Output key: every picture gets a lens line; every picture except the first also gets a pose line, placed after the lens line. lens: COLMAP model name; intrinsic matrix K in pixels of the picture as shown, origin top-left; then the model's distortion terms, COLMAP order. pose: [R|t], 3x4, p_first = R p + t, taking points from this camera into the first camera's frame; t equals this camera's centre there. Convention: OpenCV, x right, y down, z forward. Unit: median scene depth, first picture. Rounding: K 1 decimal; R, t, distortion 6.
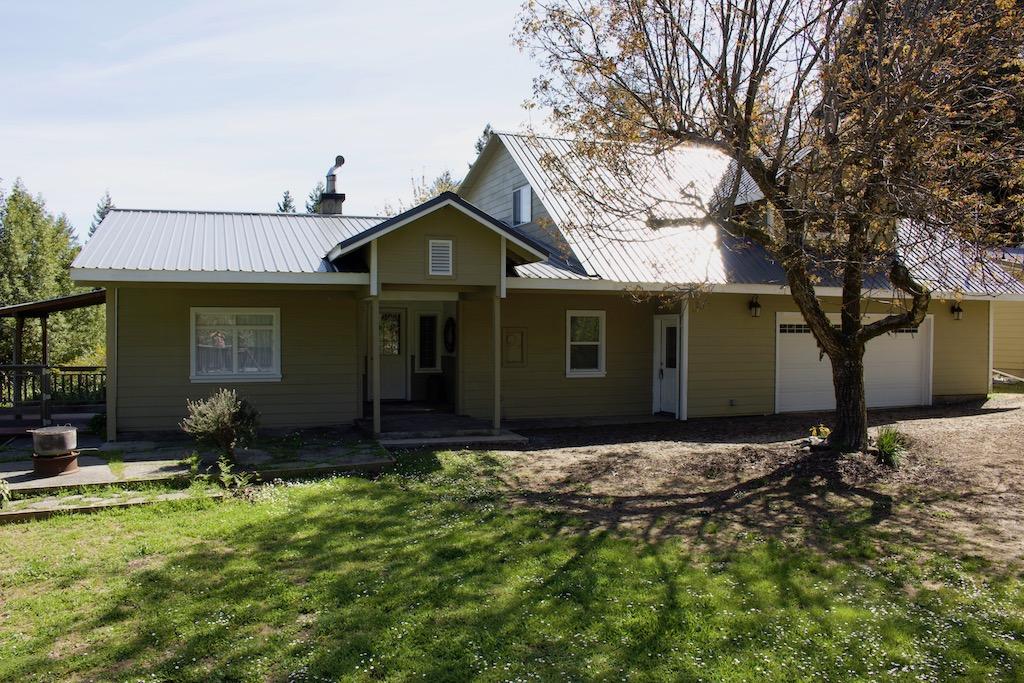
lens RADIAL K [[842.0, 0, 512.0], [0, 842.0, 341.5], [0, 0, 1]] dist [-0.161298, 0.145424]
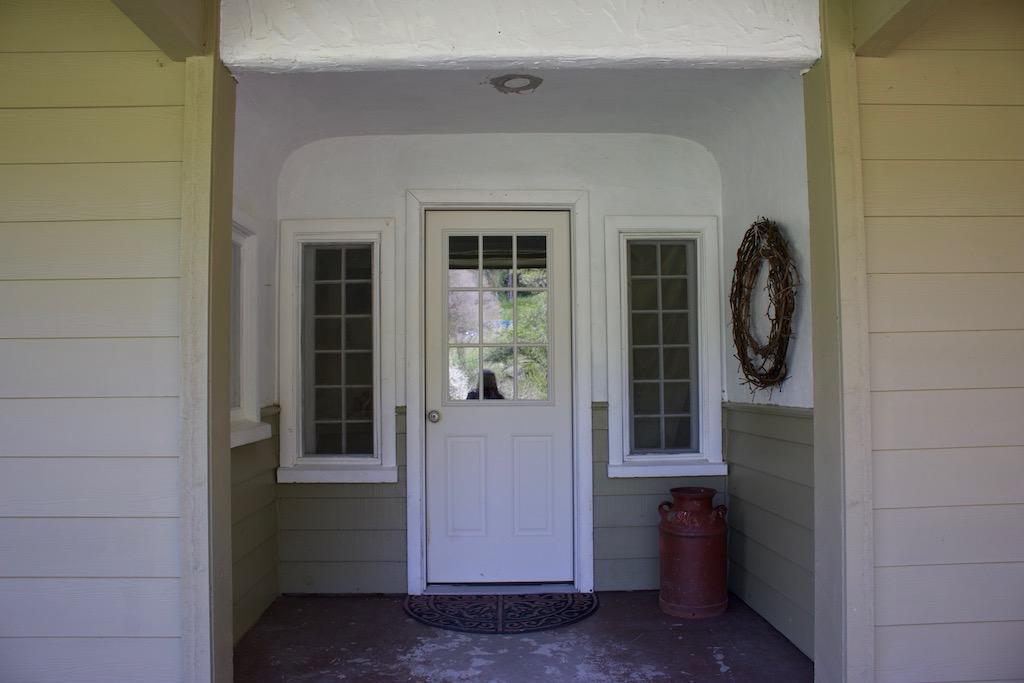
lens RADIAL K [[842.0, 0, 512.0], [0, 842.0, 341.5], [0, 0, 1]] dist [-0.161298, 0.145424]
pose [[0.950378, -0.027974, -0.309836, -0.083515], [0.011050, 0.998356, -0.056245, 0.015473], [0.310900, 0.050030, 0.949125, 0.949081]]
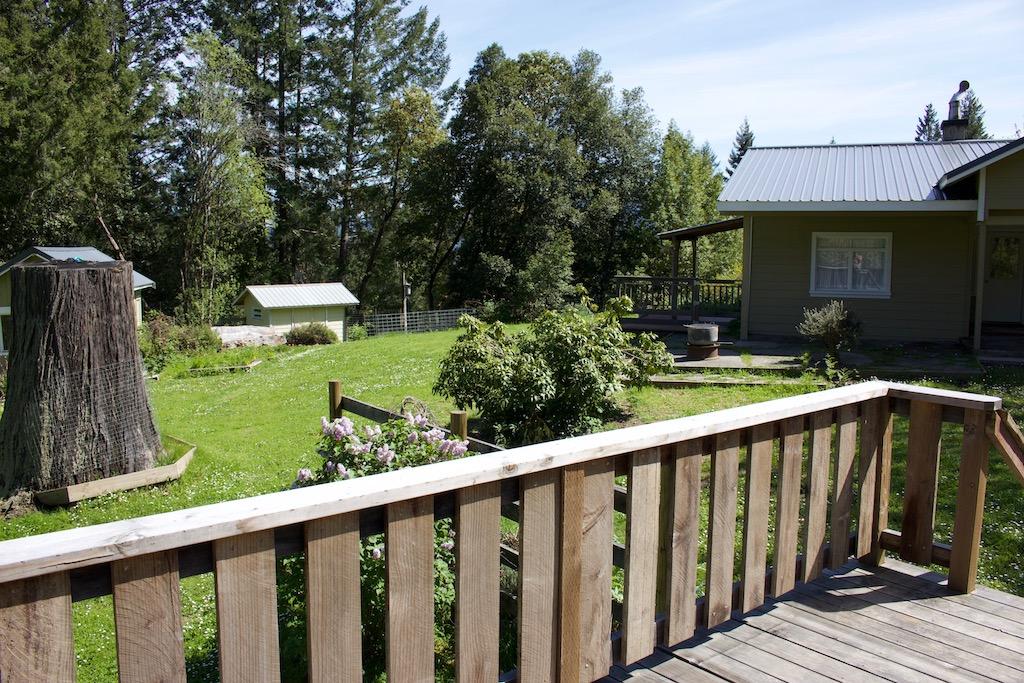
lens RADIAL K [[842.0, 0, 512.0], [0, 842.0, 341.5], [0, 0, 1]] dist [-0.161298, 0.145424]
pose [[0.744538, 0.074502, -0.663410, 0.080046], [-0.012746, 0.995159, 0.097452, 0.004819], [0.667458, -0.064101, 0.741883, -0.161467]]
